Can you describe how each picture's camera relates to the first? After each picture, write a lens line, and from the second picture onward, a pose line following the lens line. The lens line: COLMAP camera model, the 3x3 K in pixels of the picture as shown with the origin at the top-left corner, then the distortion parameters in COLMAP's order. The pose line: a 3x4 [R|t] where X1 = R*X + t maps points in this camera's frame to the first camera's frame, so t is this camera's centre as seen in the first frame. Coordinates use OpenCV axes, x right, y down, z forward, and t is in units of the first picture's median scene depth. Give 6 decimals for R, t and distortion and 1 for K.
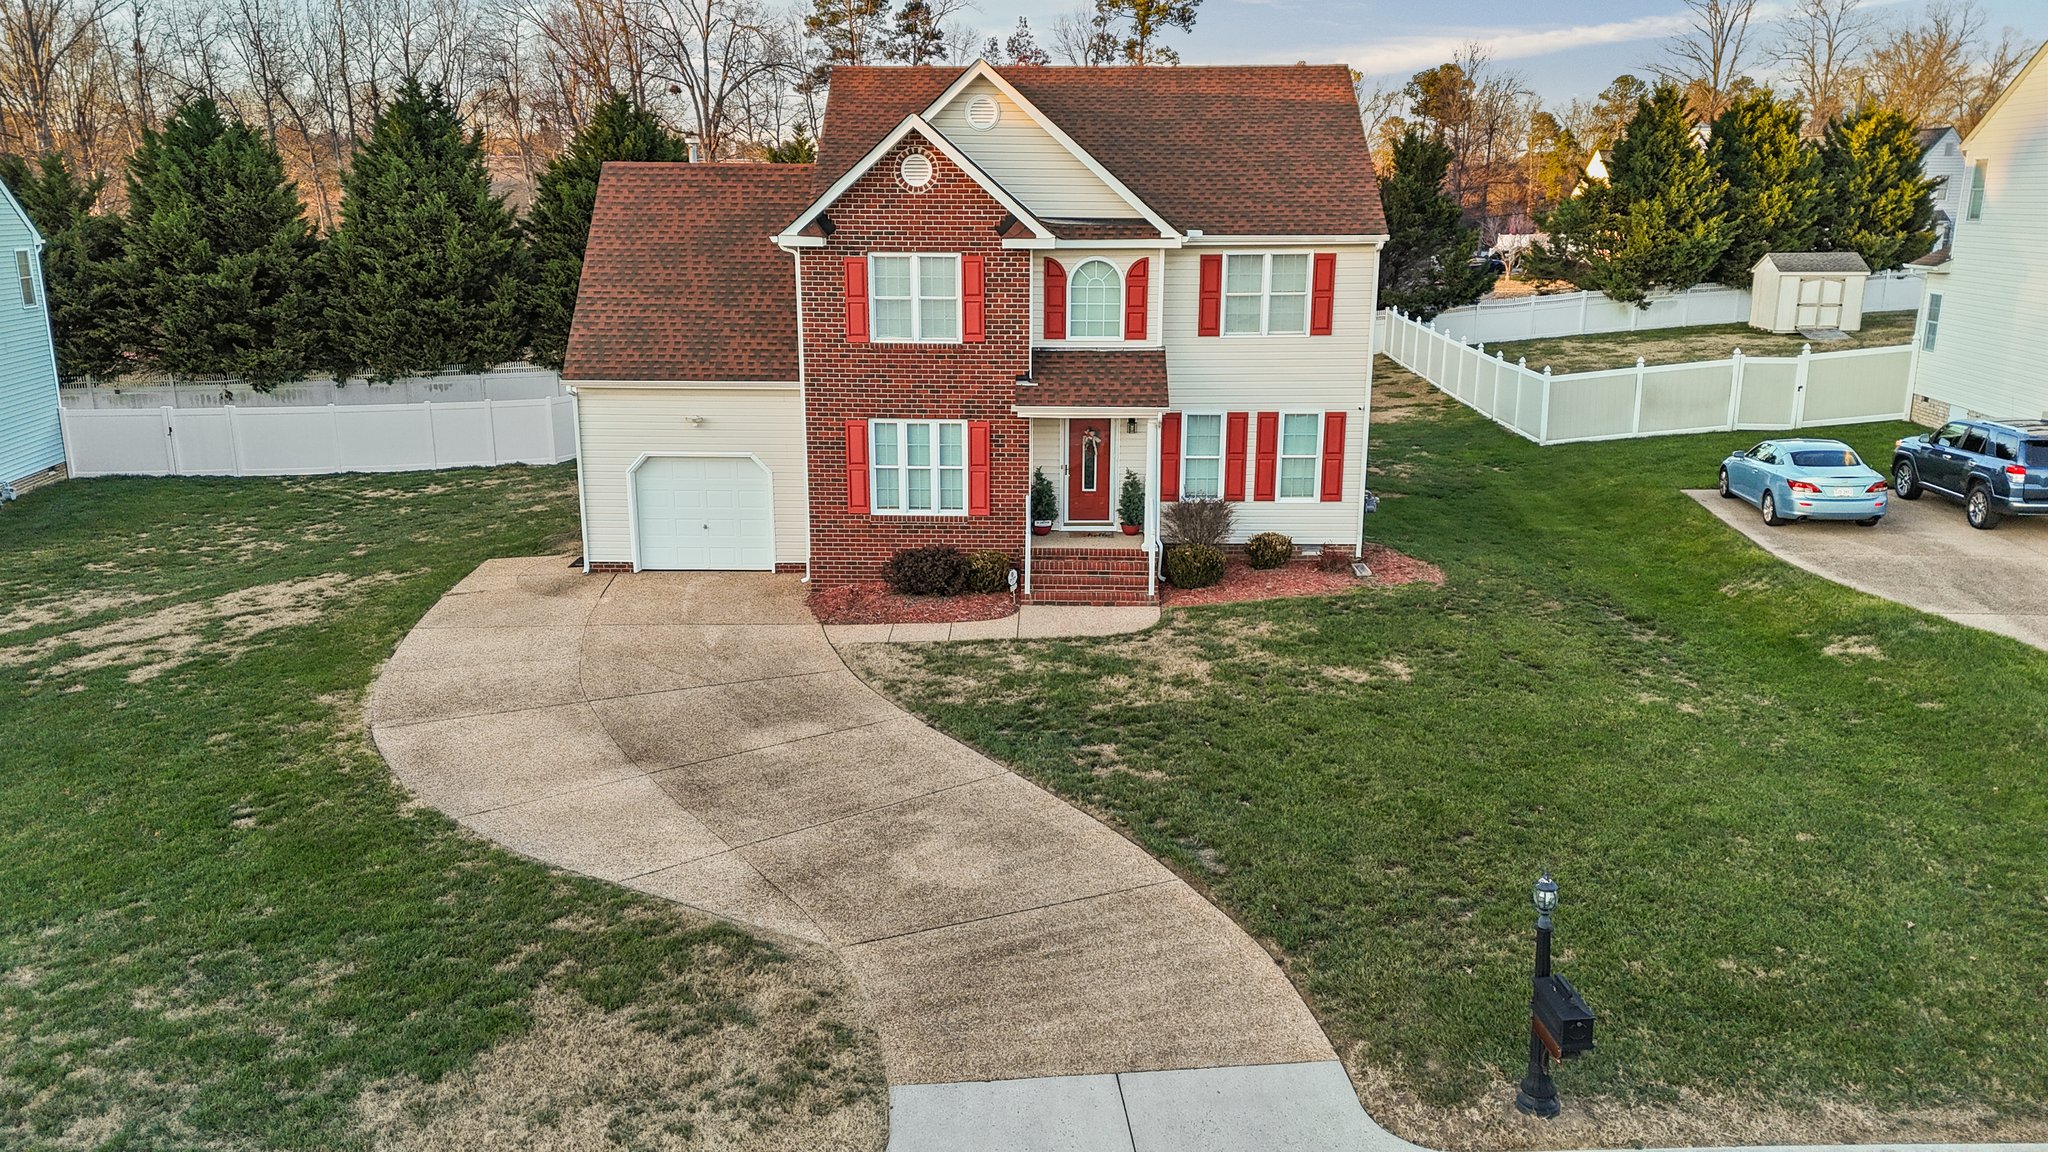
lens RADIAL K [[1485.2, 0, 1024.0], [0, 1485.2, 576.0], [0, 0, 1]] dist [0.092817, -0.080036]
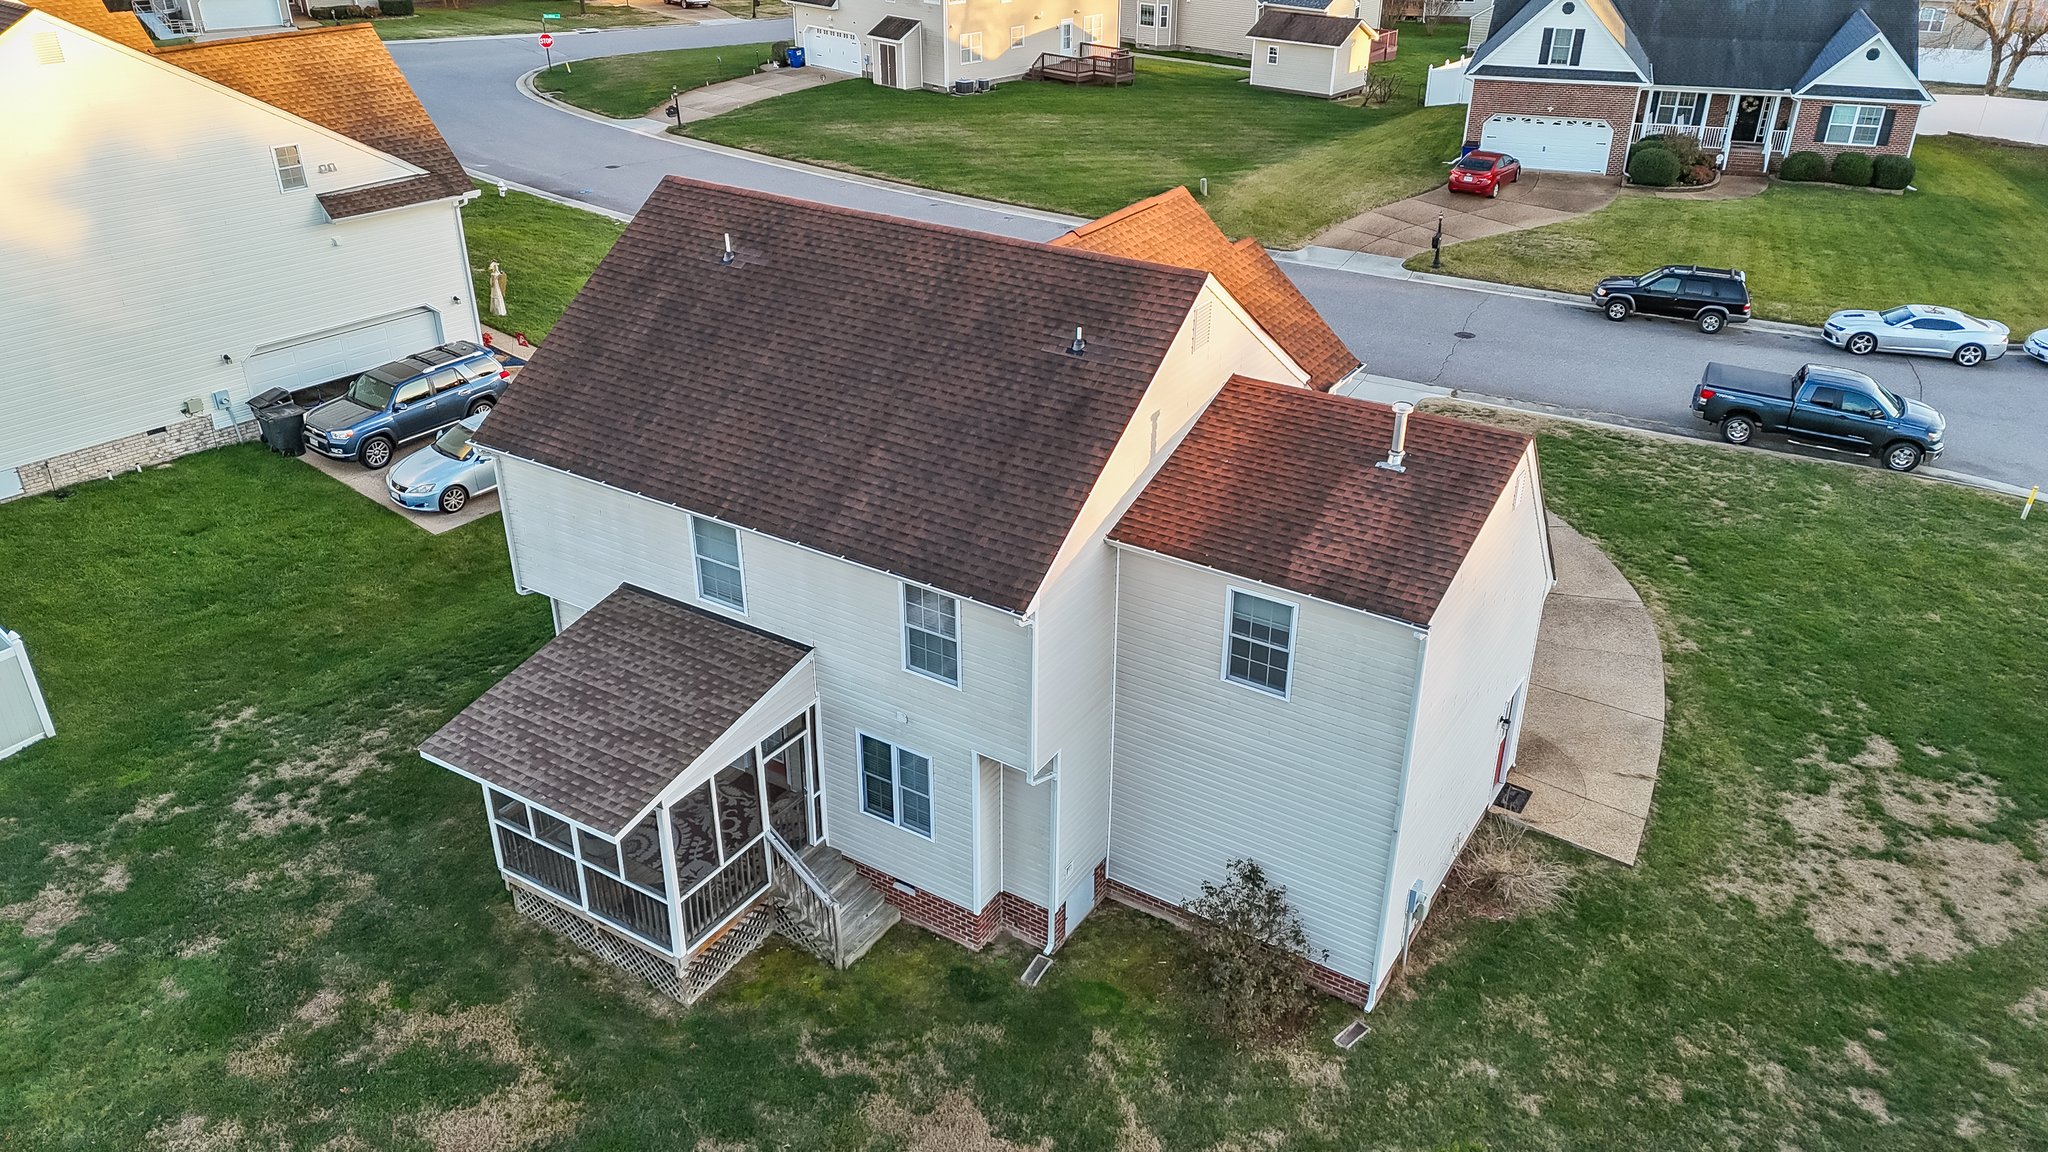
lens RADIAL K [[1494.1, 0, 1025.0], [0, 1494.1, 568.6], [0, 0, 1]] dist [0.081215, -0.066226]
pose [[-0.856276, -0.243032, 0.455771, -0.466260], [0.122901, 0.761182, 0.636787, -0.795748], [-0.501685, 0.601280, -0.621913, 1.801361]]
